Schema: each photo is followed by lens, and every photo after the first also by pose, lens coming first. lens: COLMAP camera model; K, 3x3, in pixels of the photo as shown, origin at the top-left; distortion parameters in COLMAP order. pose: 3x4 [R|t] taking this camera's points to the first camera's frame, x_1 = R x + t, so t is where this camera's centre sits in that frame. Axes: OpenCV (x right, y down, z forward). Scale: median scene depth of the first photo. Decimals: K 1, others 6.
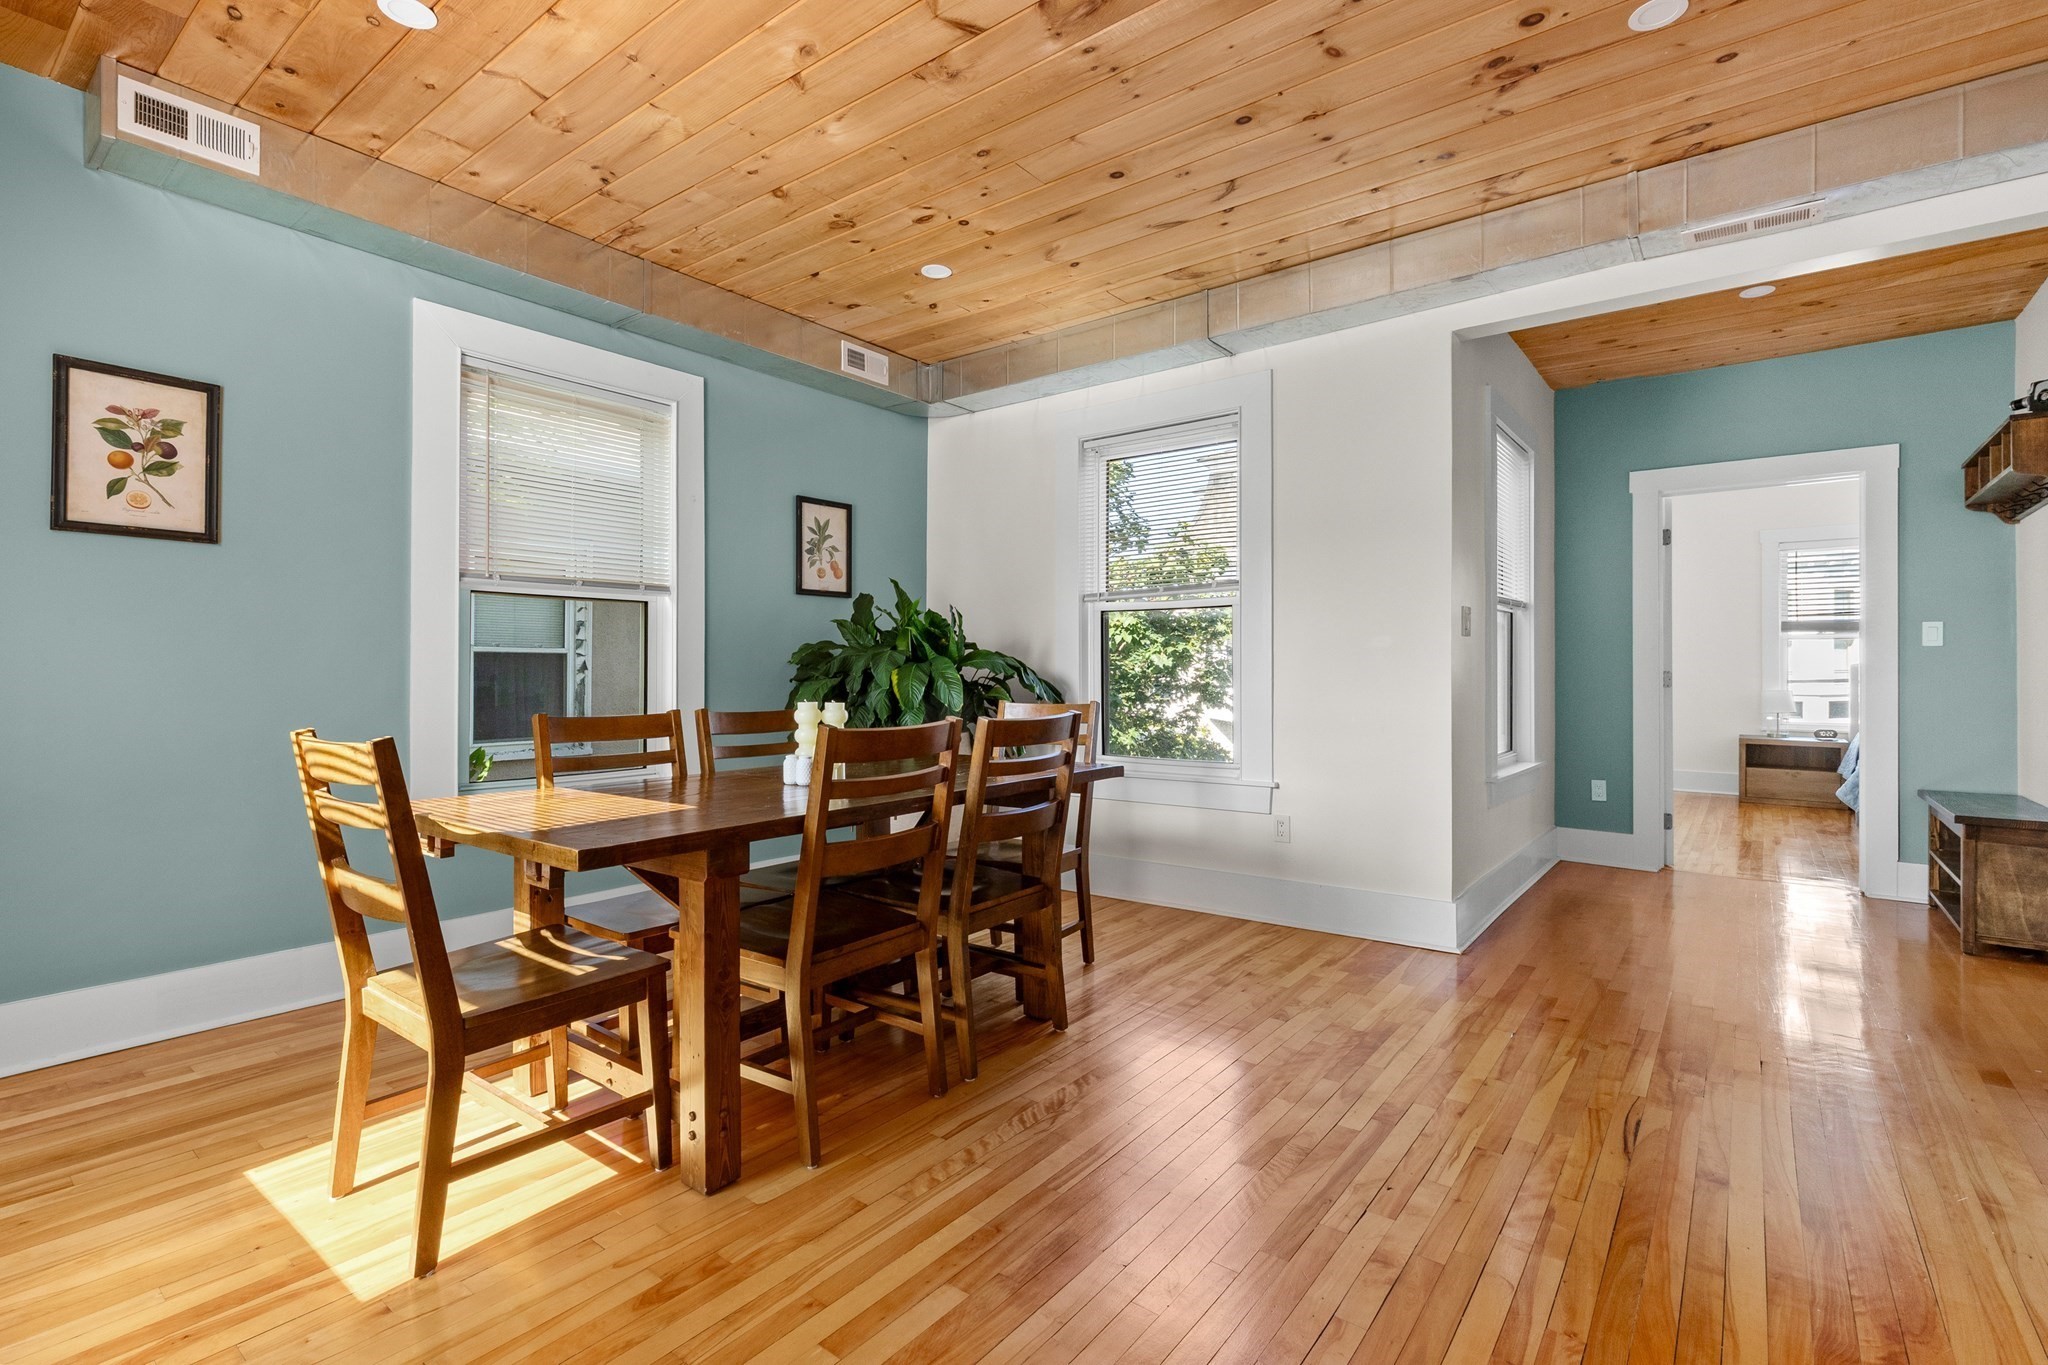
lens RADIAL K [[940.7, 0, 1027.0], [0, 940.7, 662.3], [0, 0, 1]] dist [0.002805, 0.000492]
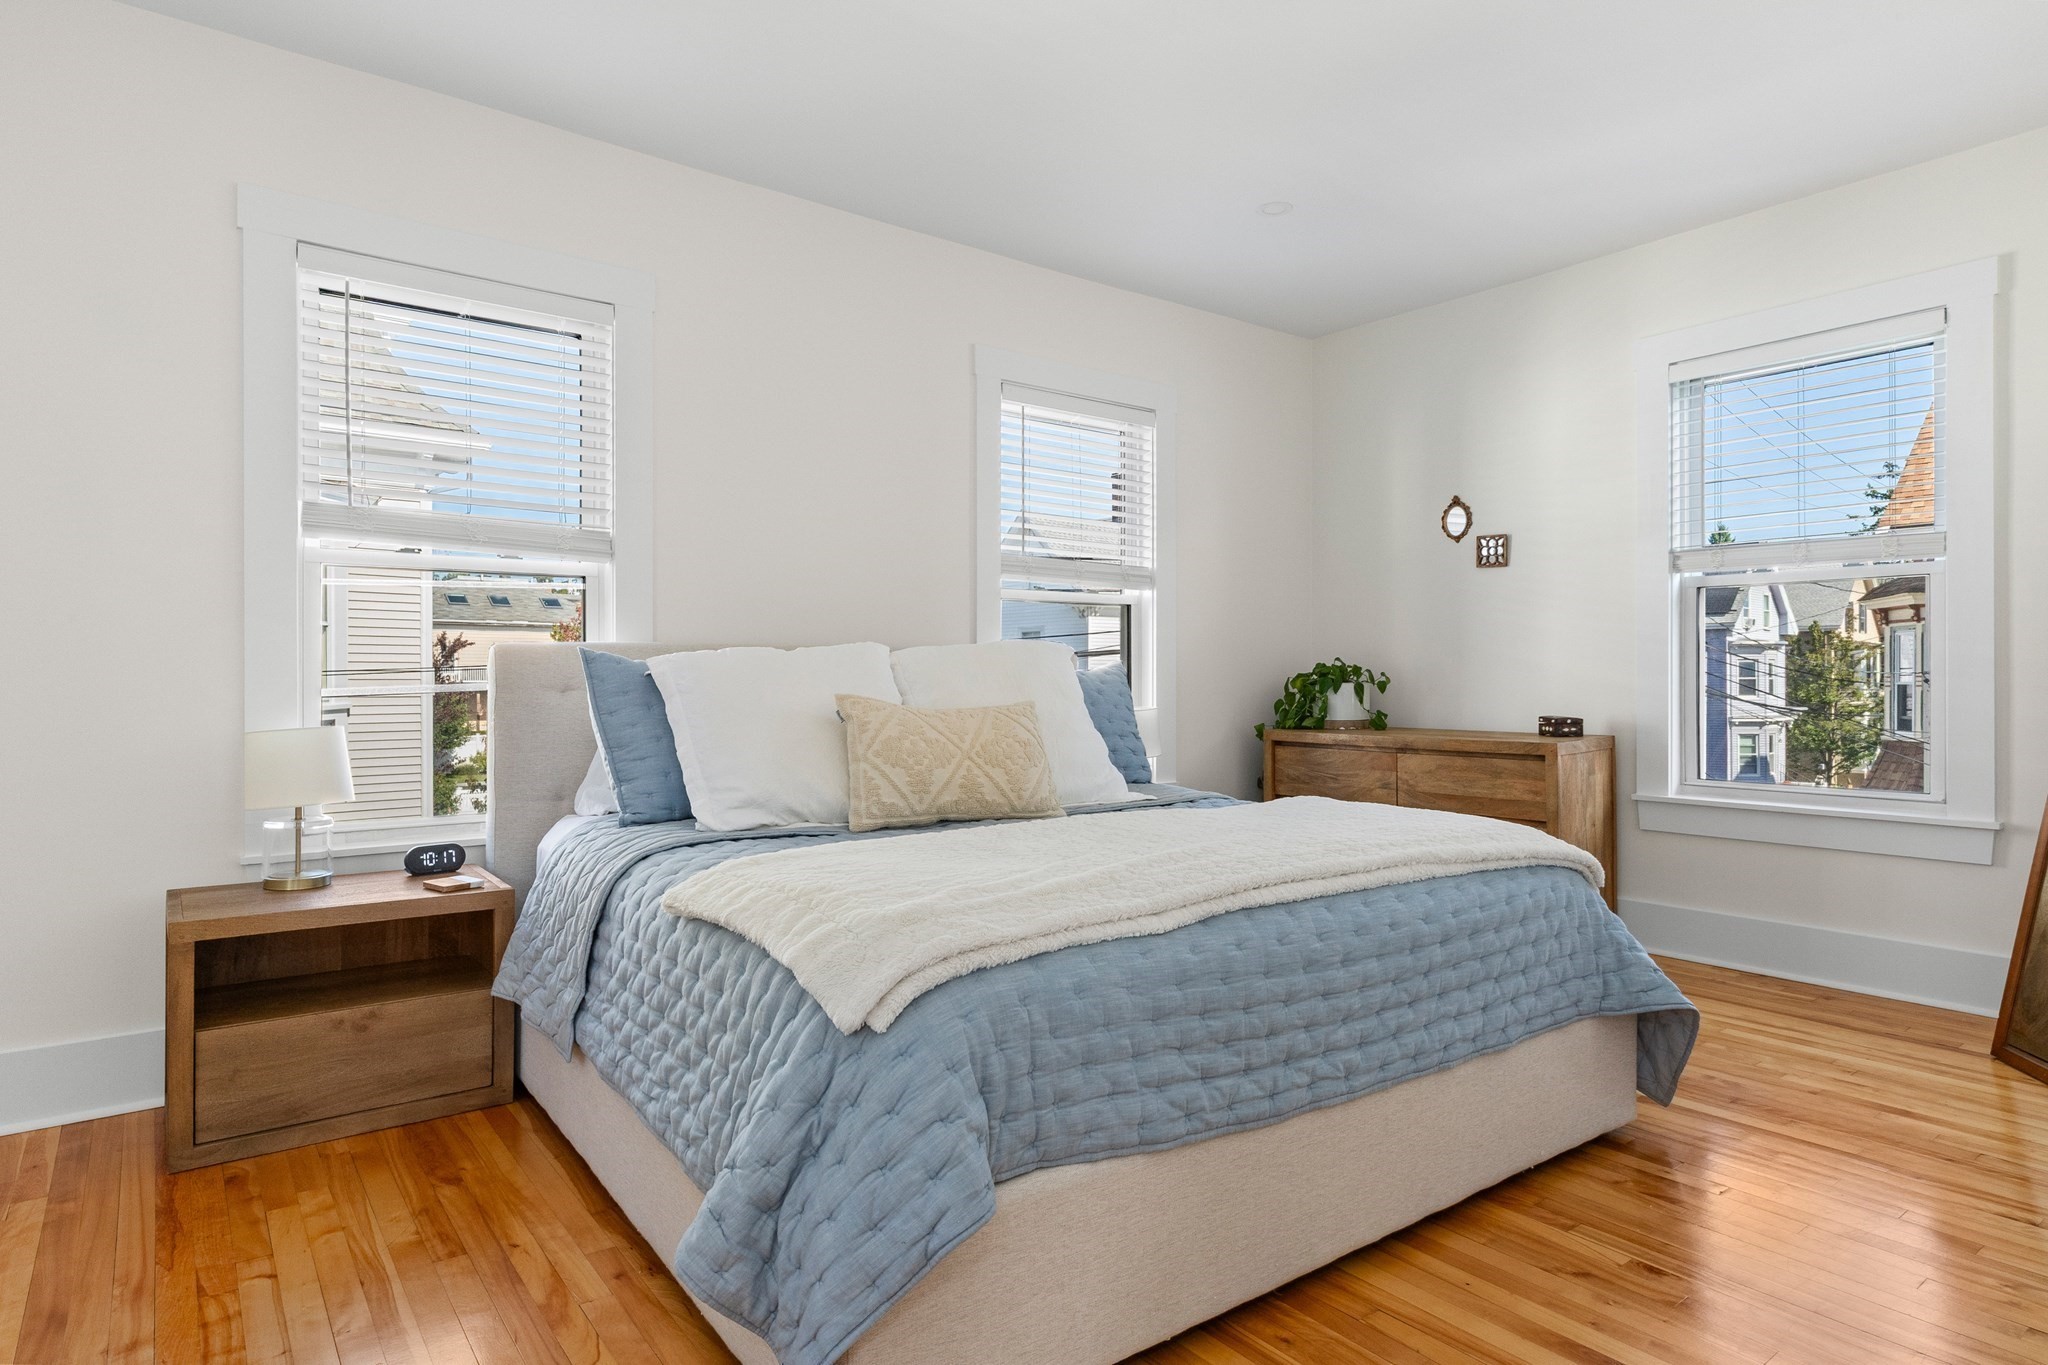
lens RADIAL K [[1150.9, 0, 1025.4], [0, 1150.9, 675.8], [0, 0, 1]] dist [0.000180, -0.000474]
pose [[0.261690, -0.005375, 0.965137, 0.926867], [-0.003251, 0.999974, 0.006450, 0.018950], [-0.965146, -0.004826, 0.261666, 1.247179]]
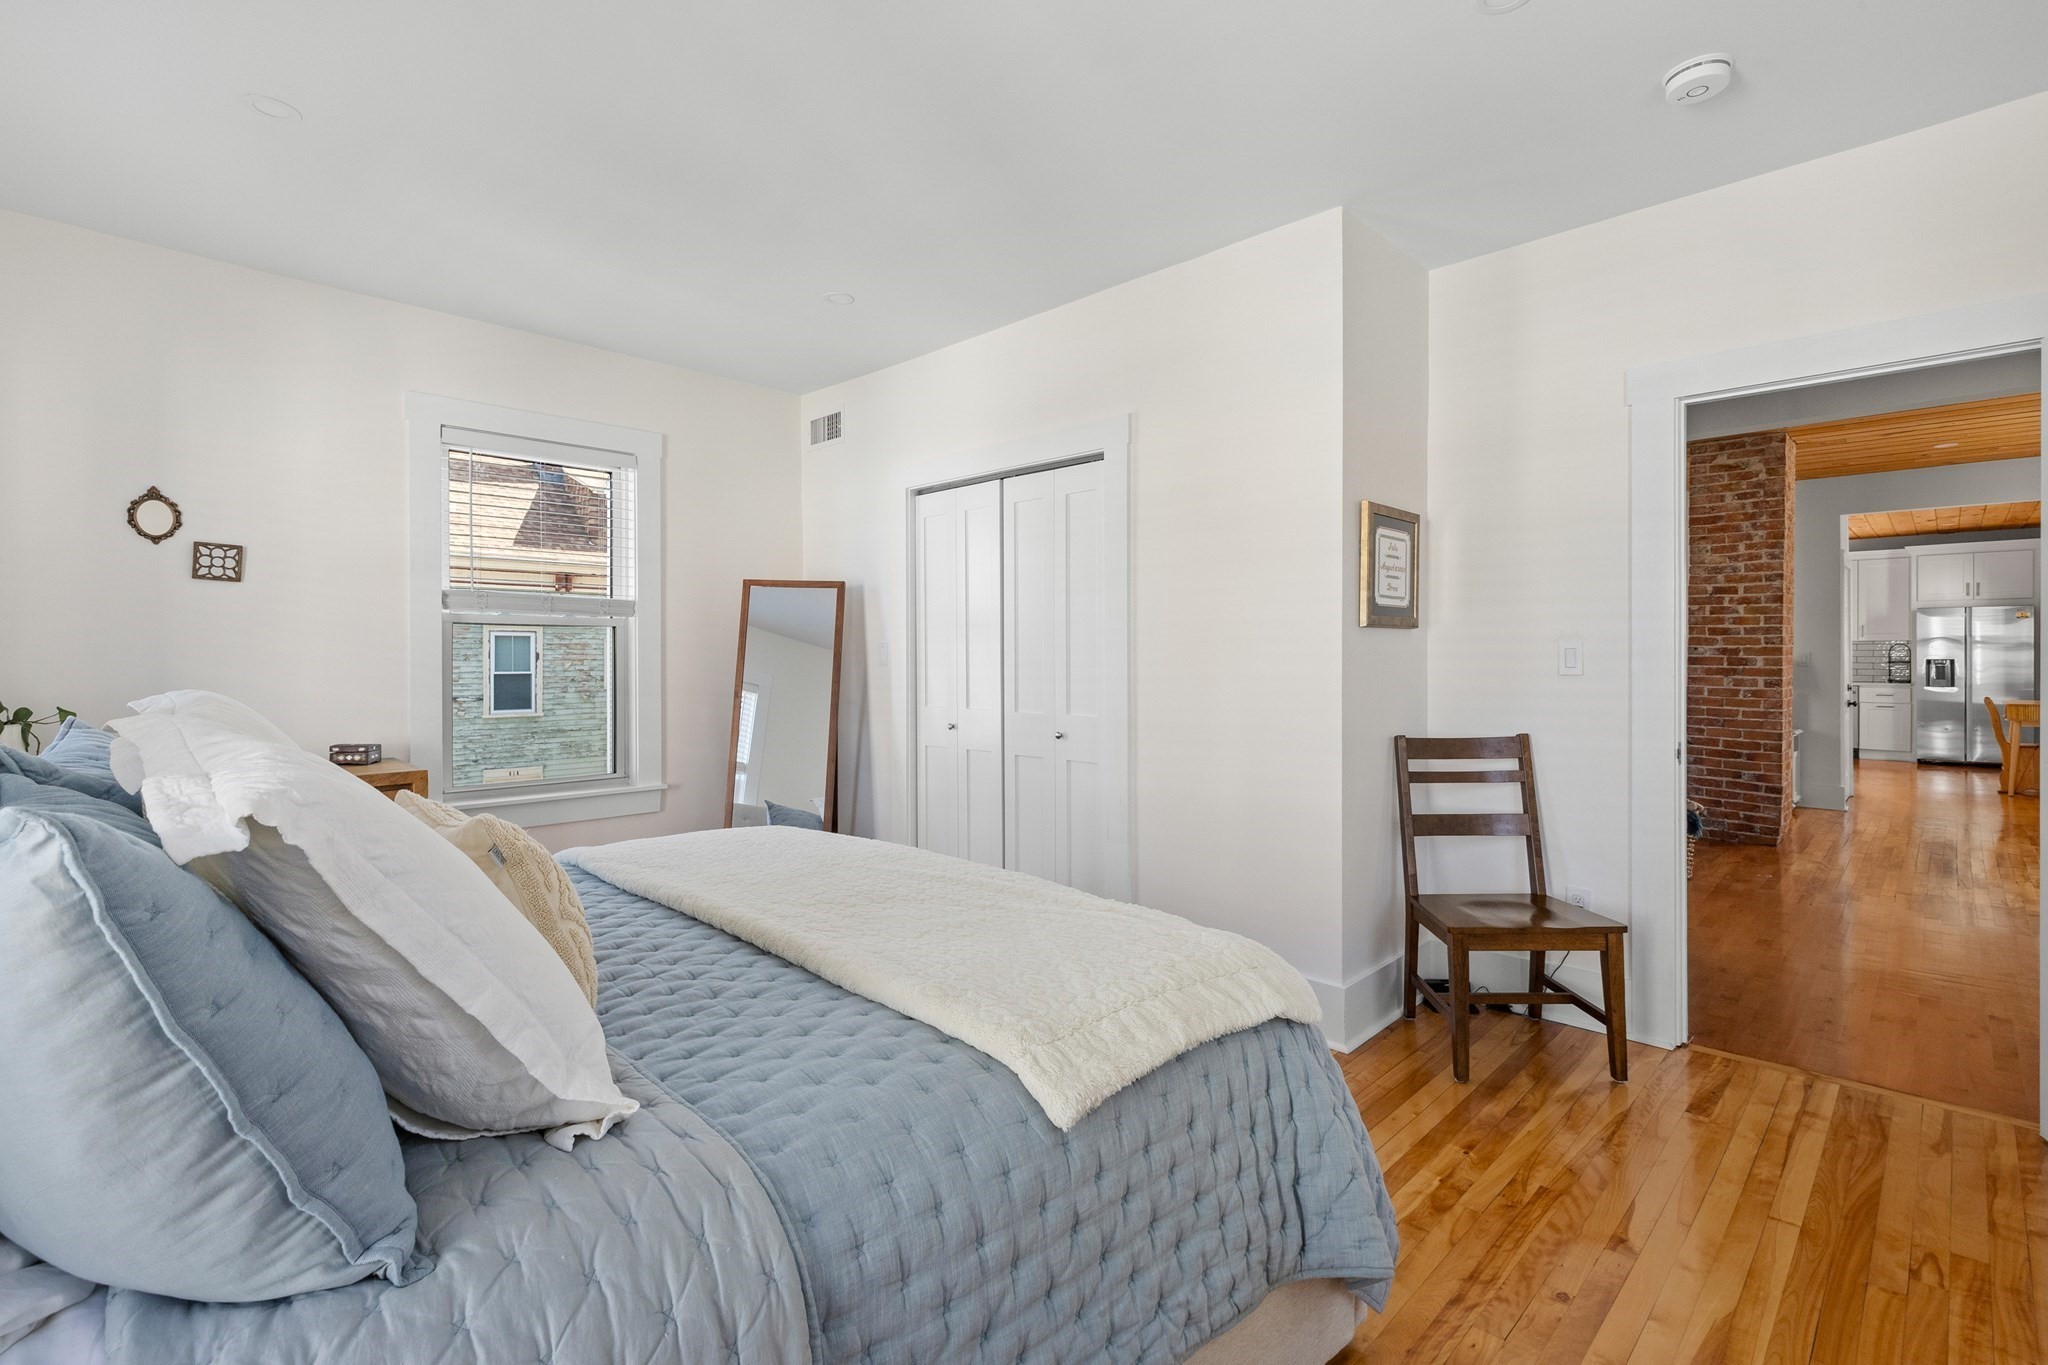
lens RADIAL K [[940.7, 0, 1027.0], [0, 940.7, 662.3], [0, 0, 1]] dist [0.002805, 0.000492]
pose [[-0.993208, 0.000381, 0.116355, 1.444459], [-0.000421, 0.999976, -0.006868, -0.011668], [-0.116355, -0.006871, -0.993184, 1.945450]]
